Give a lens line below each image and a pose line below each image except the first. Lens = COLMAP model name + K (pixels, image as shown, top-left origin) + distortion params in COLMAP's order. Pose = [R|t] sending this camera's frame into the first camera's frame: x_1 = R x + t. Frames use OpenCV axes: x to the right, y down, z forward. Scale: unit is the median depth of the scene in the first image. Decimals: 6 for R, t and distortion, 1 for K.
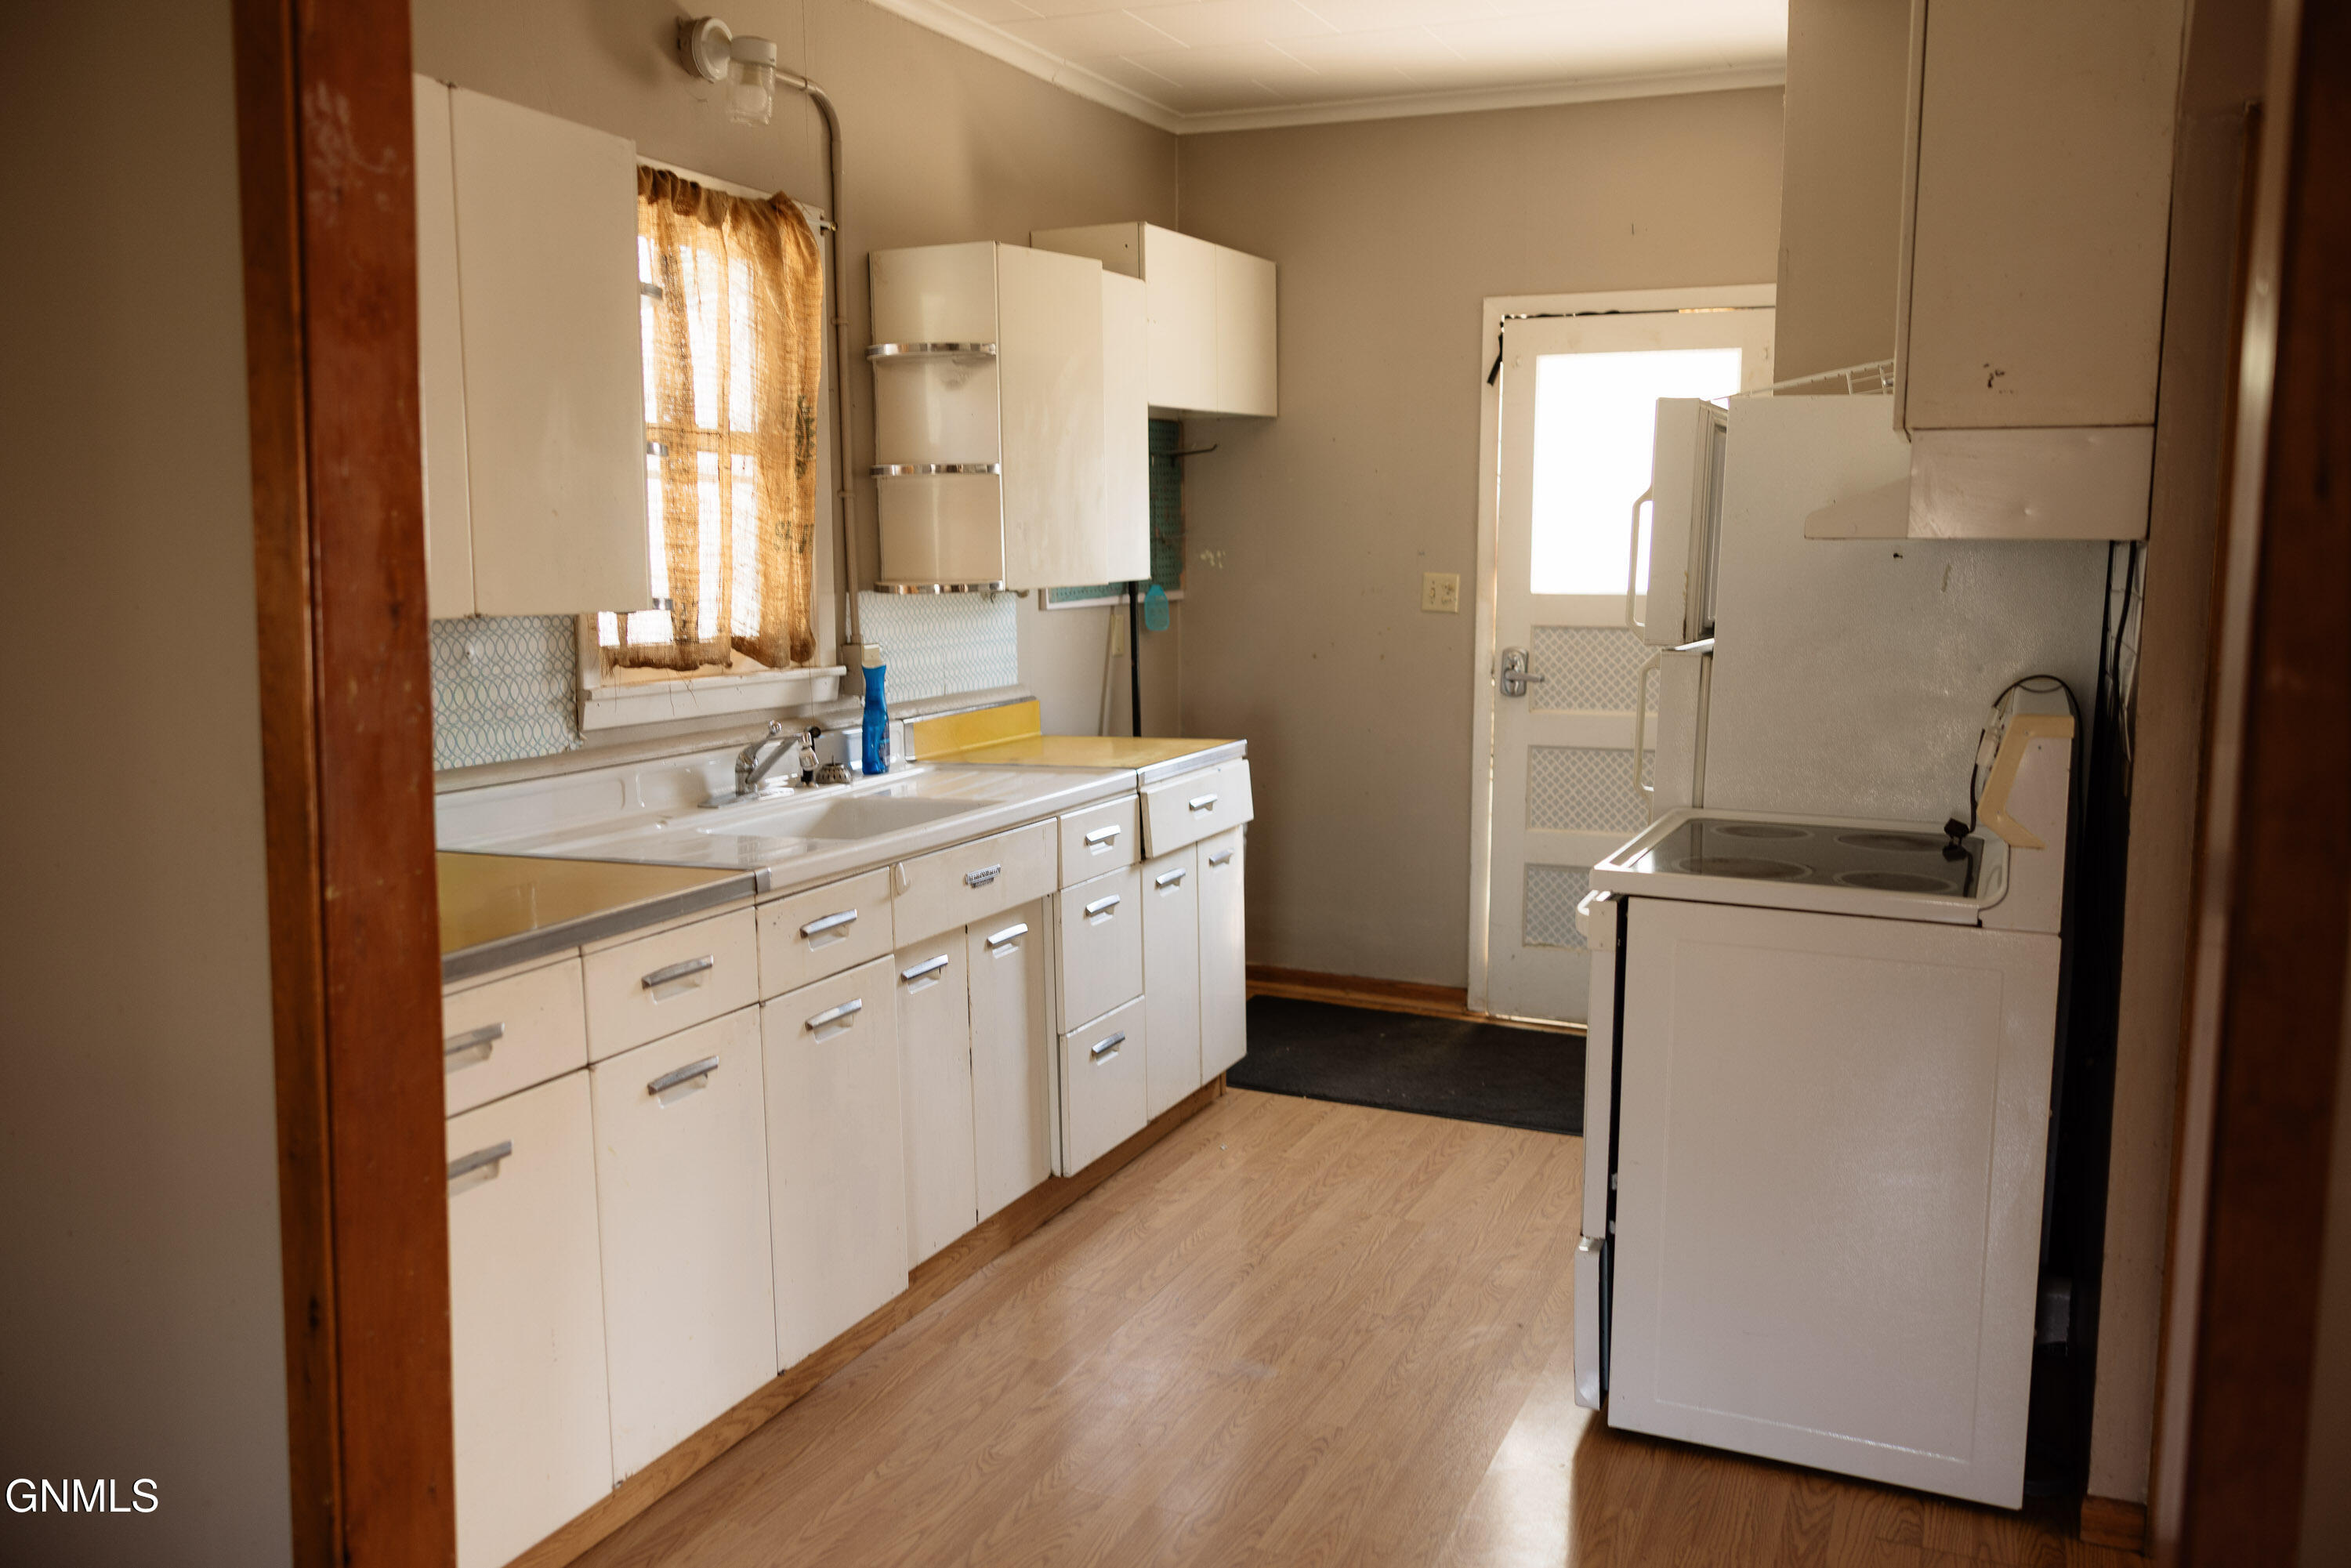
lens RADIAL K [[1792.6, 0, 1177.4], [0, 1792.6, 765.6], [0, 0, 1]] dist [-0.044809, 0.085426]
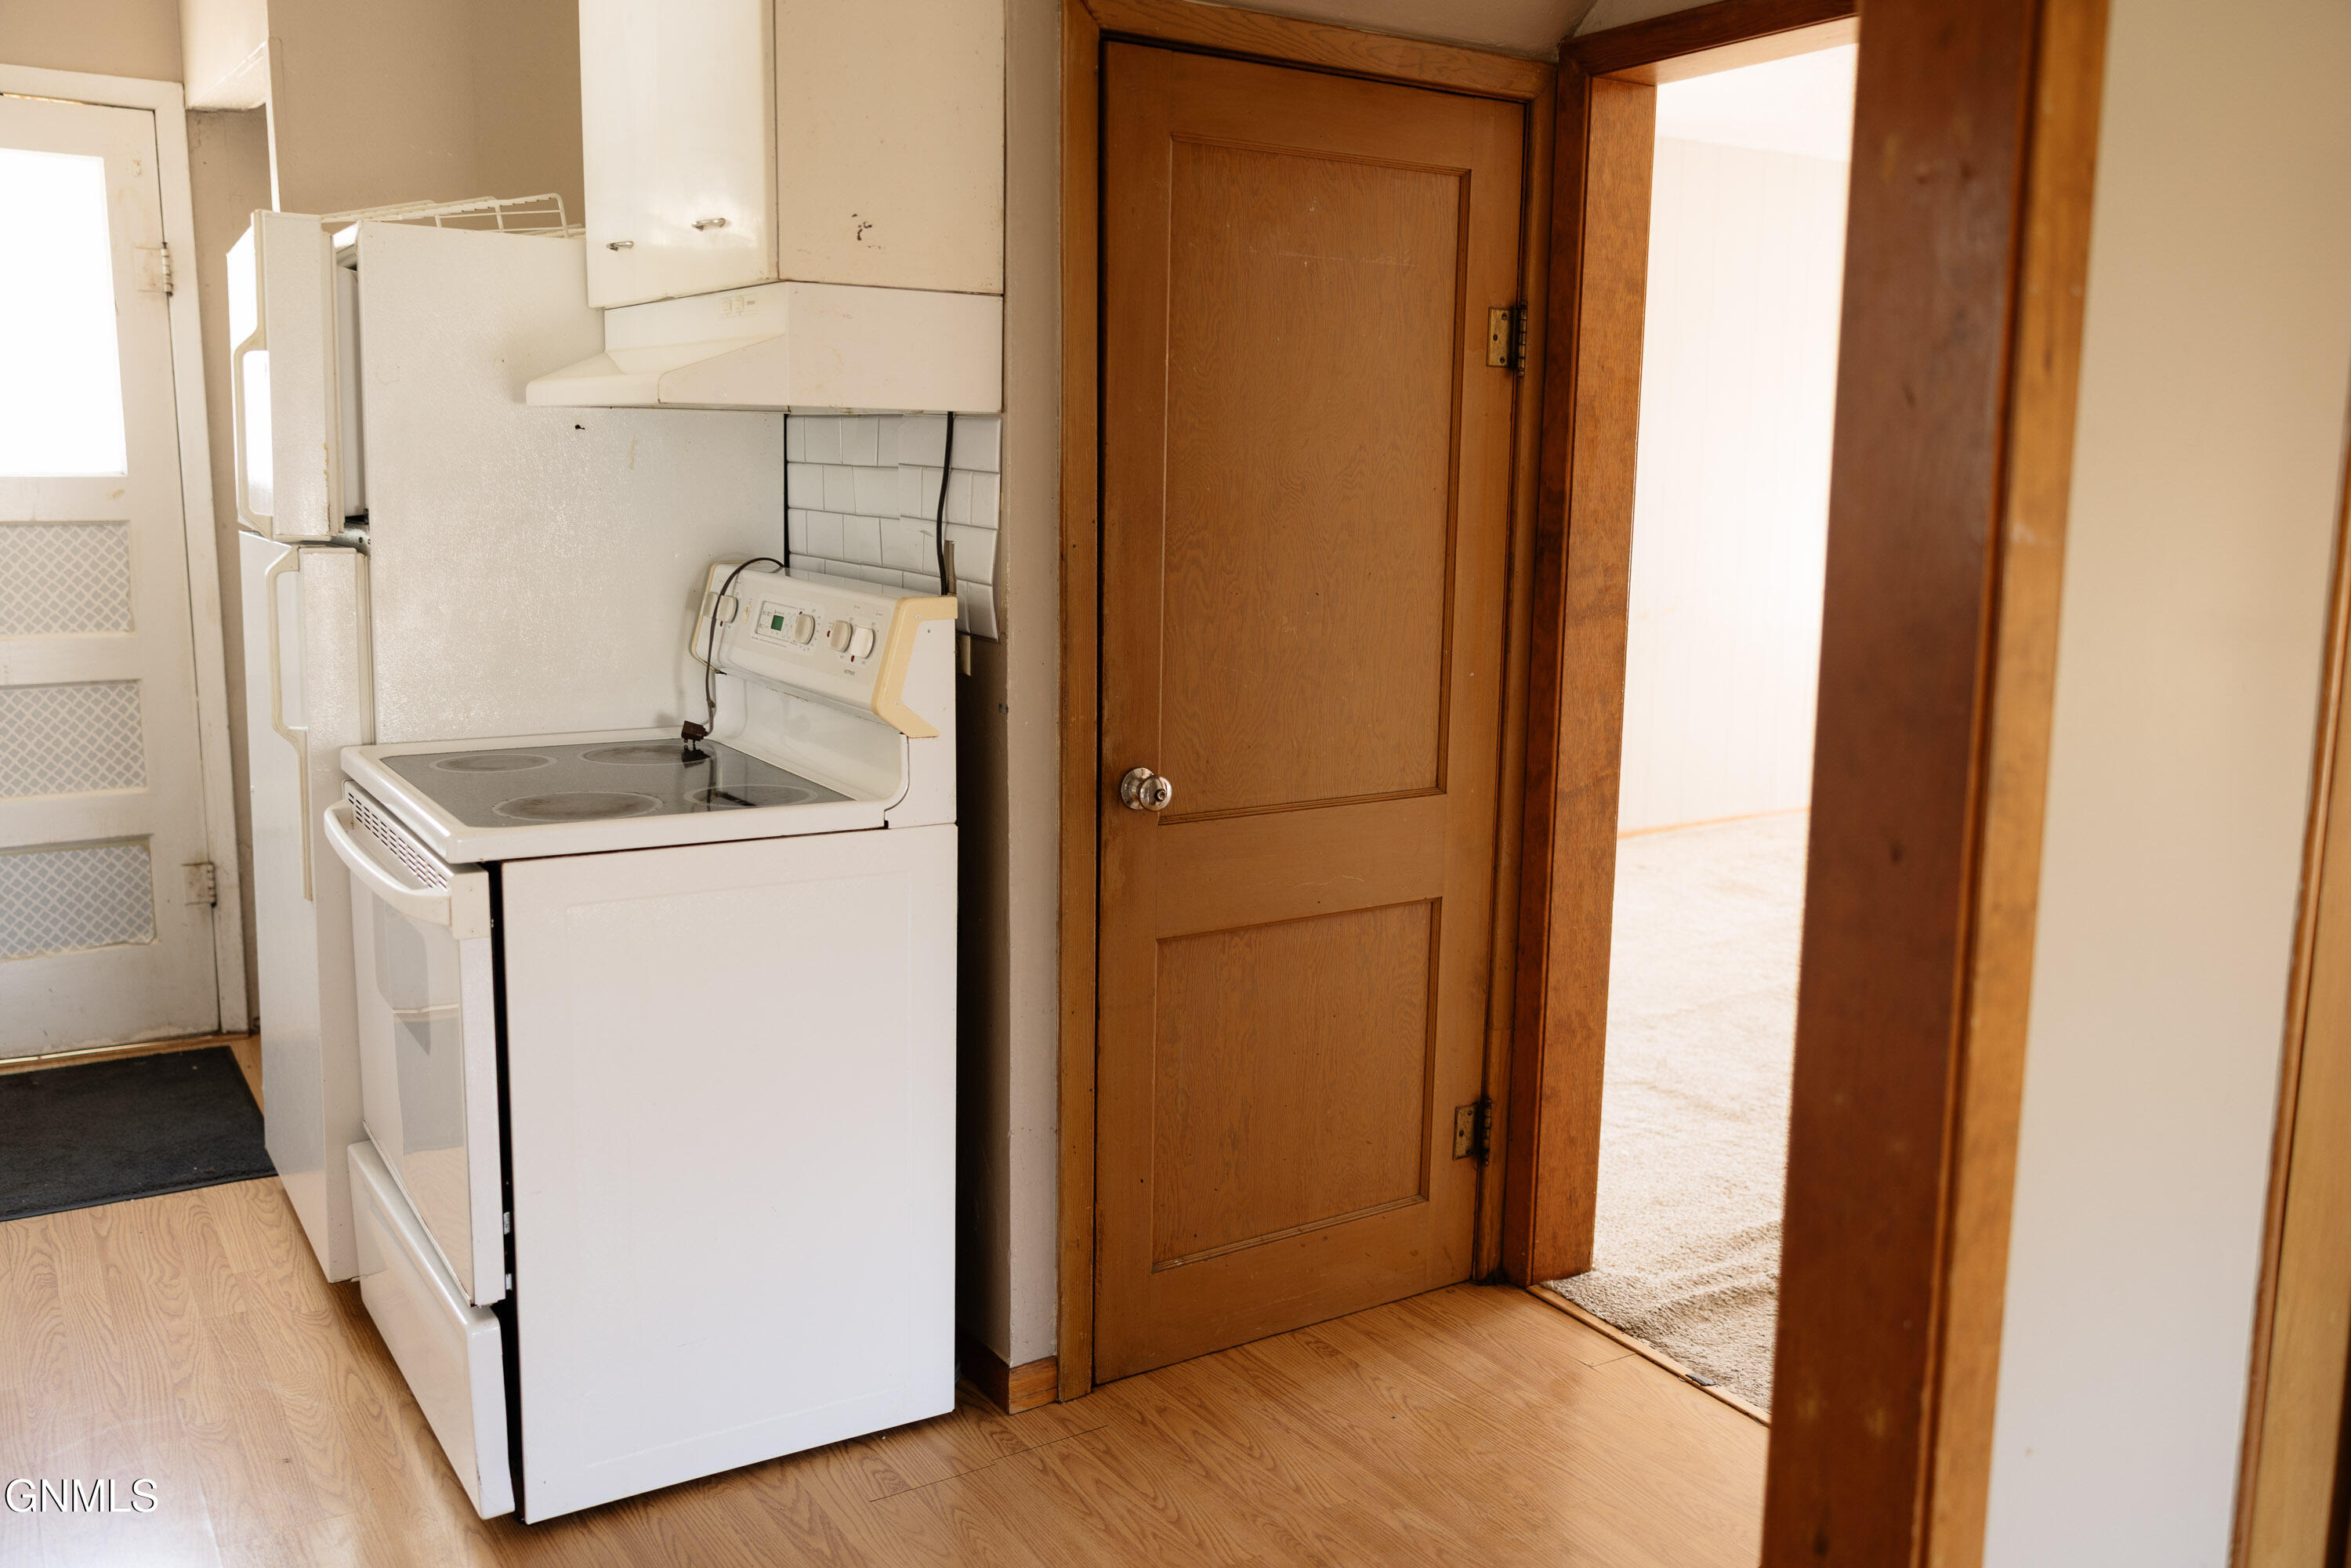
lens RADIAL K [[1954.9, 0, 1169.4], [0, 1954.9, 764.1], [0, 0, 1]] dist [-0.057923, -0.002156]
pose [[0.534790, -0.125497, 0.835613, -0.290818], [0.081298, 0.991964, 0.096948, -0.026818], [-0.841065, 0.016087, 0.540695, 0.298915]]
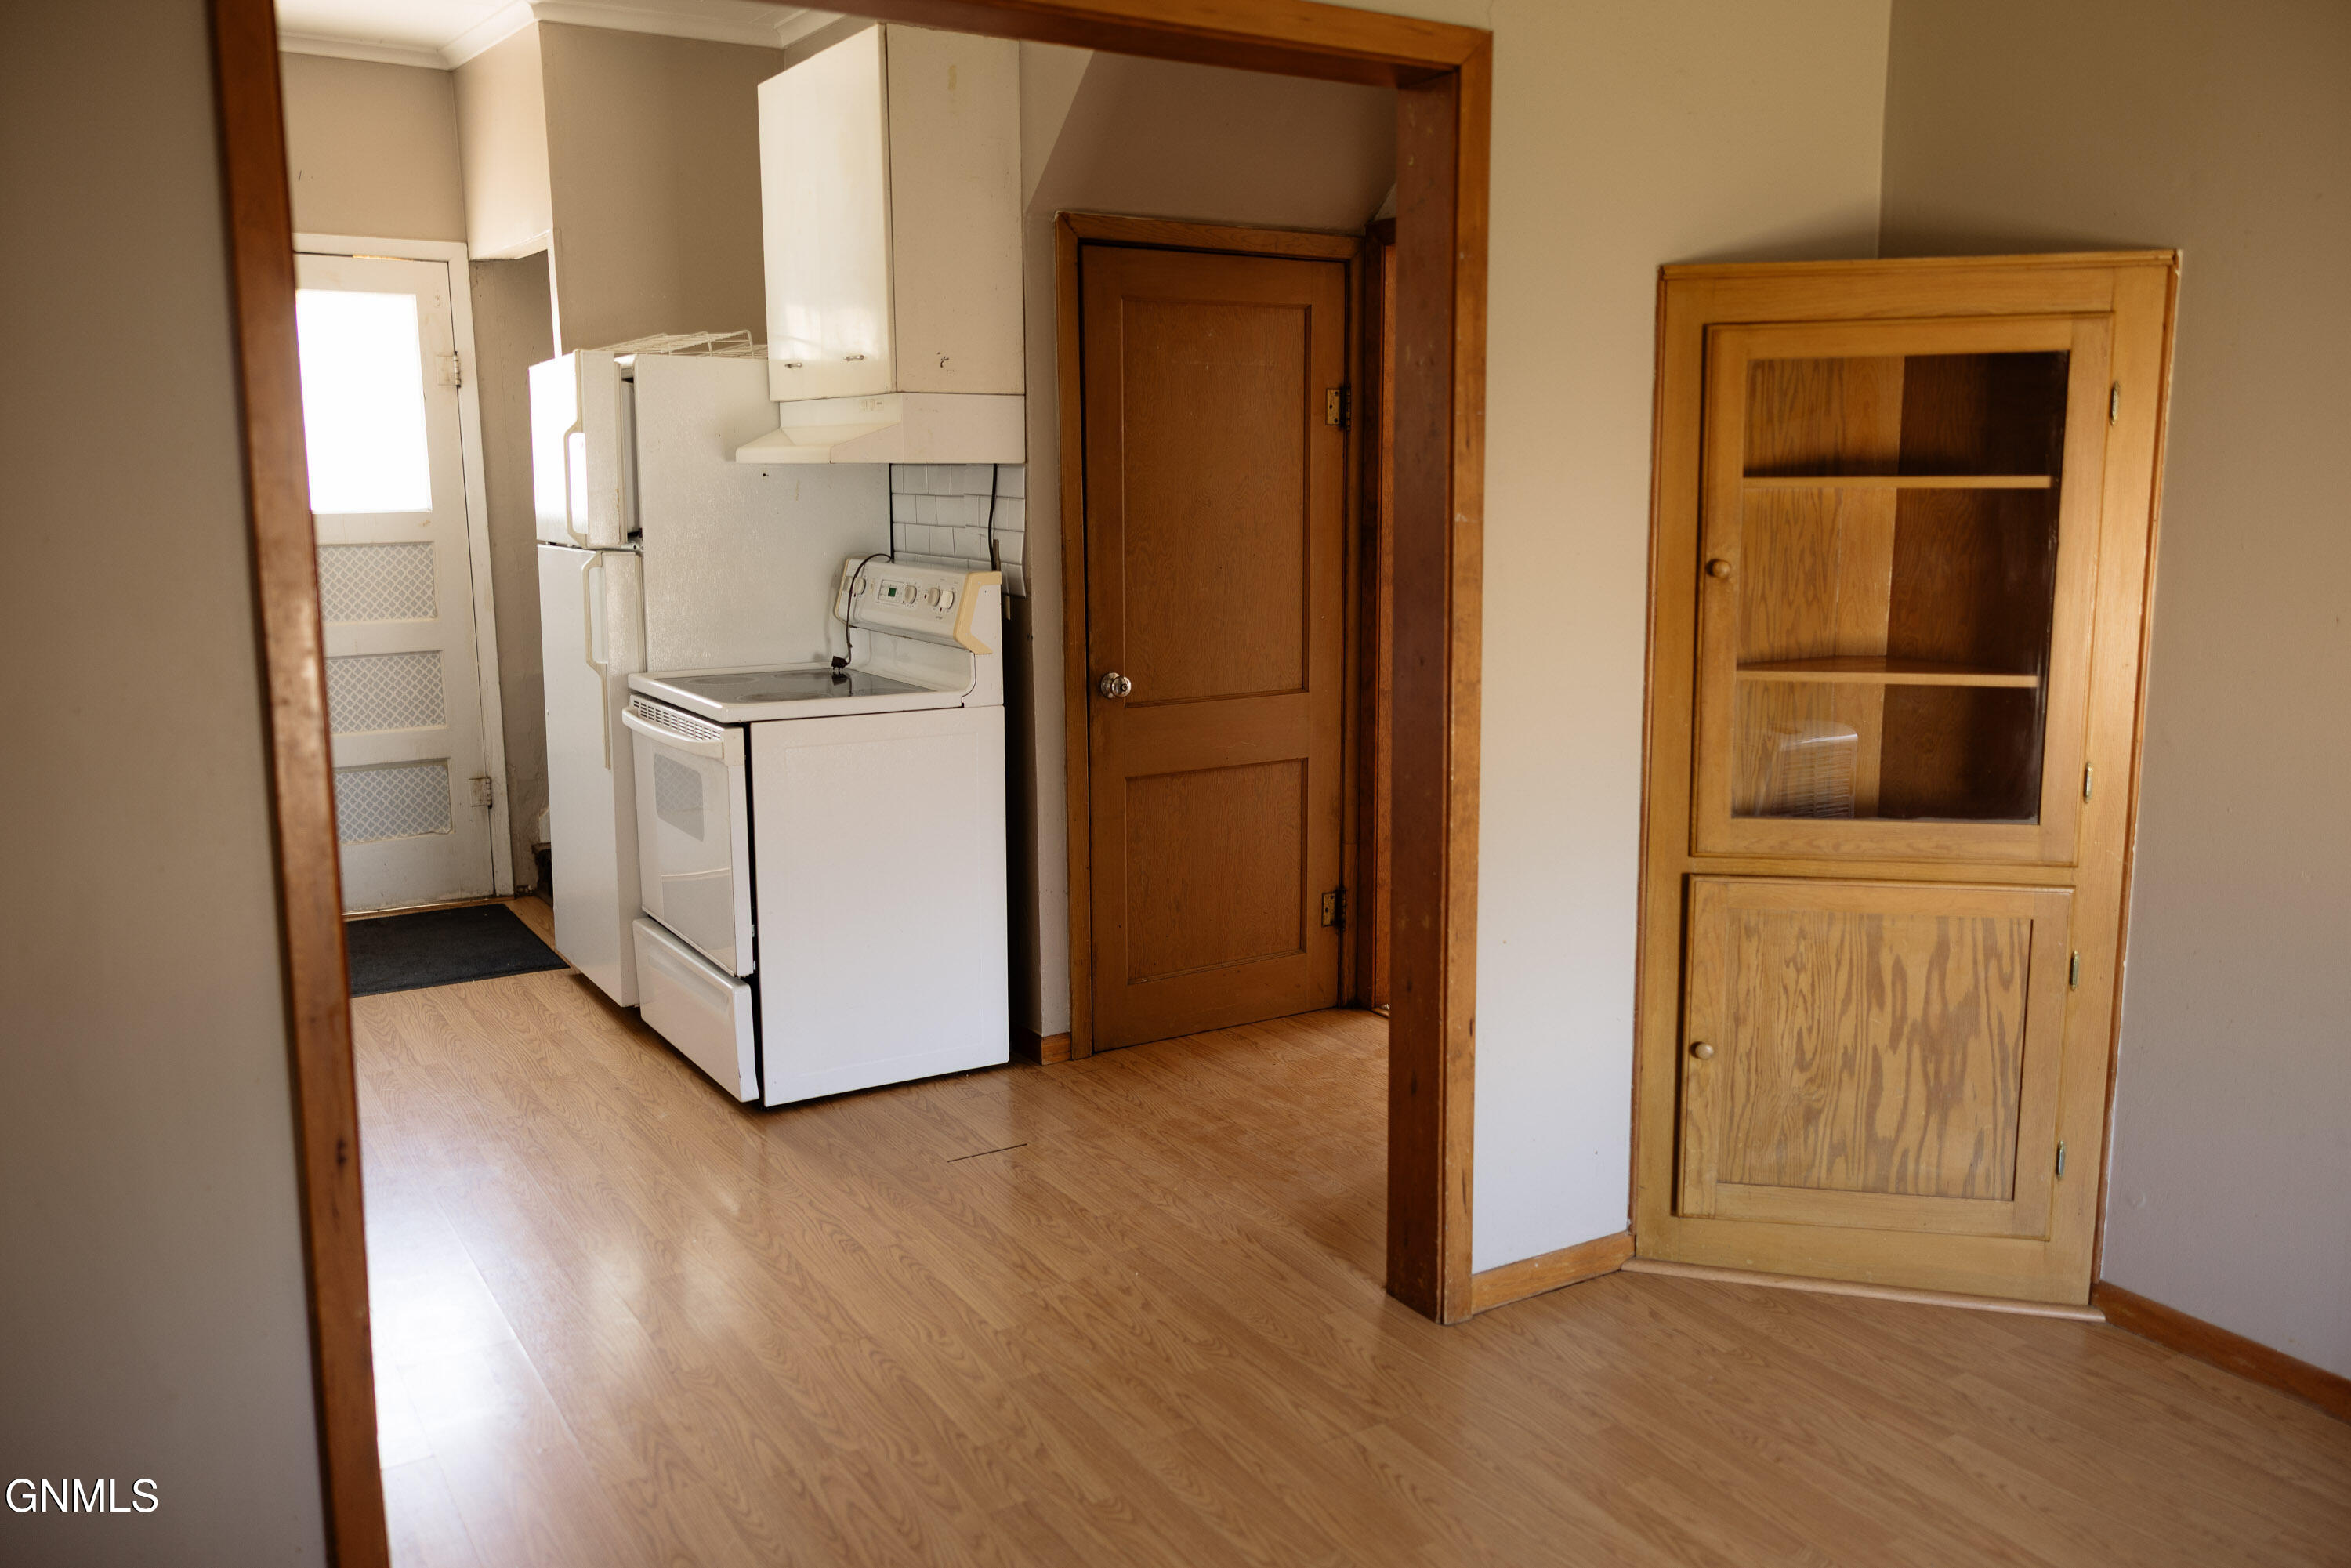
lens RADIAL K [[1879.8, 0, 1175.5], [0, 1879.8, 784.0], [0, 0, 1]] dist [-0.095773, 0.103670]
pose [[0.543952, -0.143756, 0.826711, -0.774671], [0.102037, 0.989236, 0.104880, 0.001897], [-0.832890, 0.027305, 0.552765, -0.077003]]
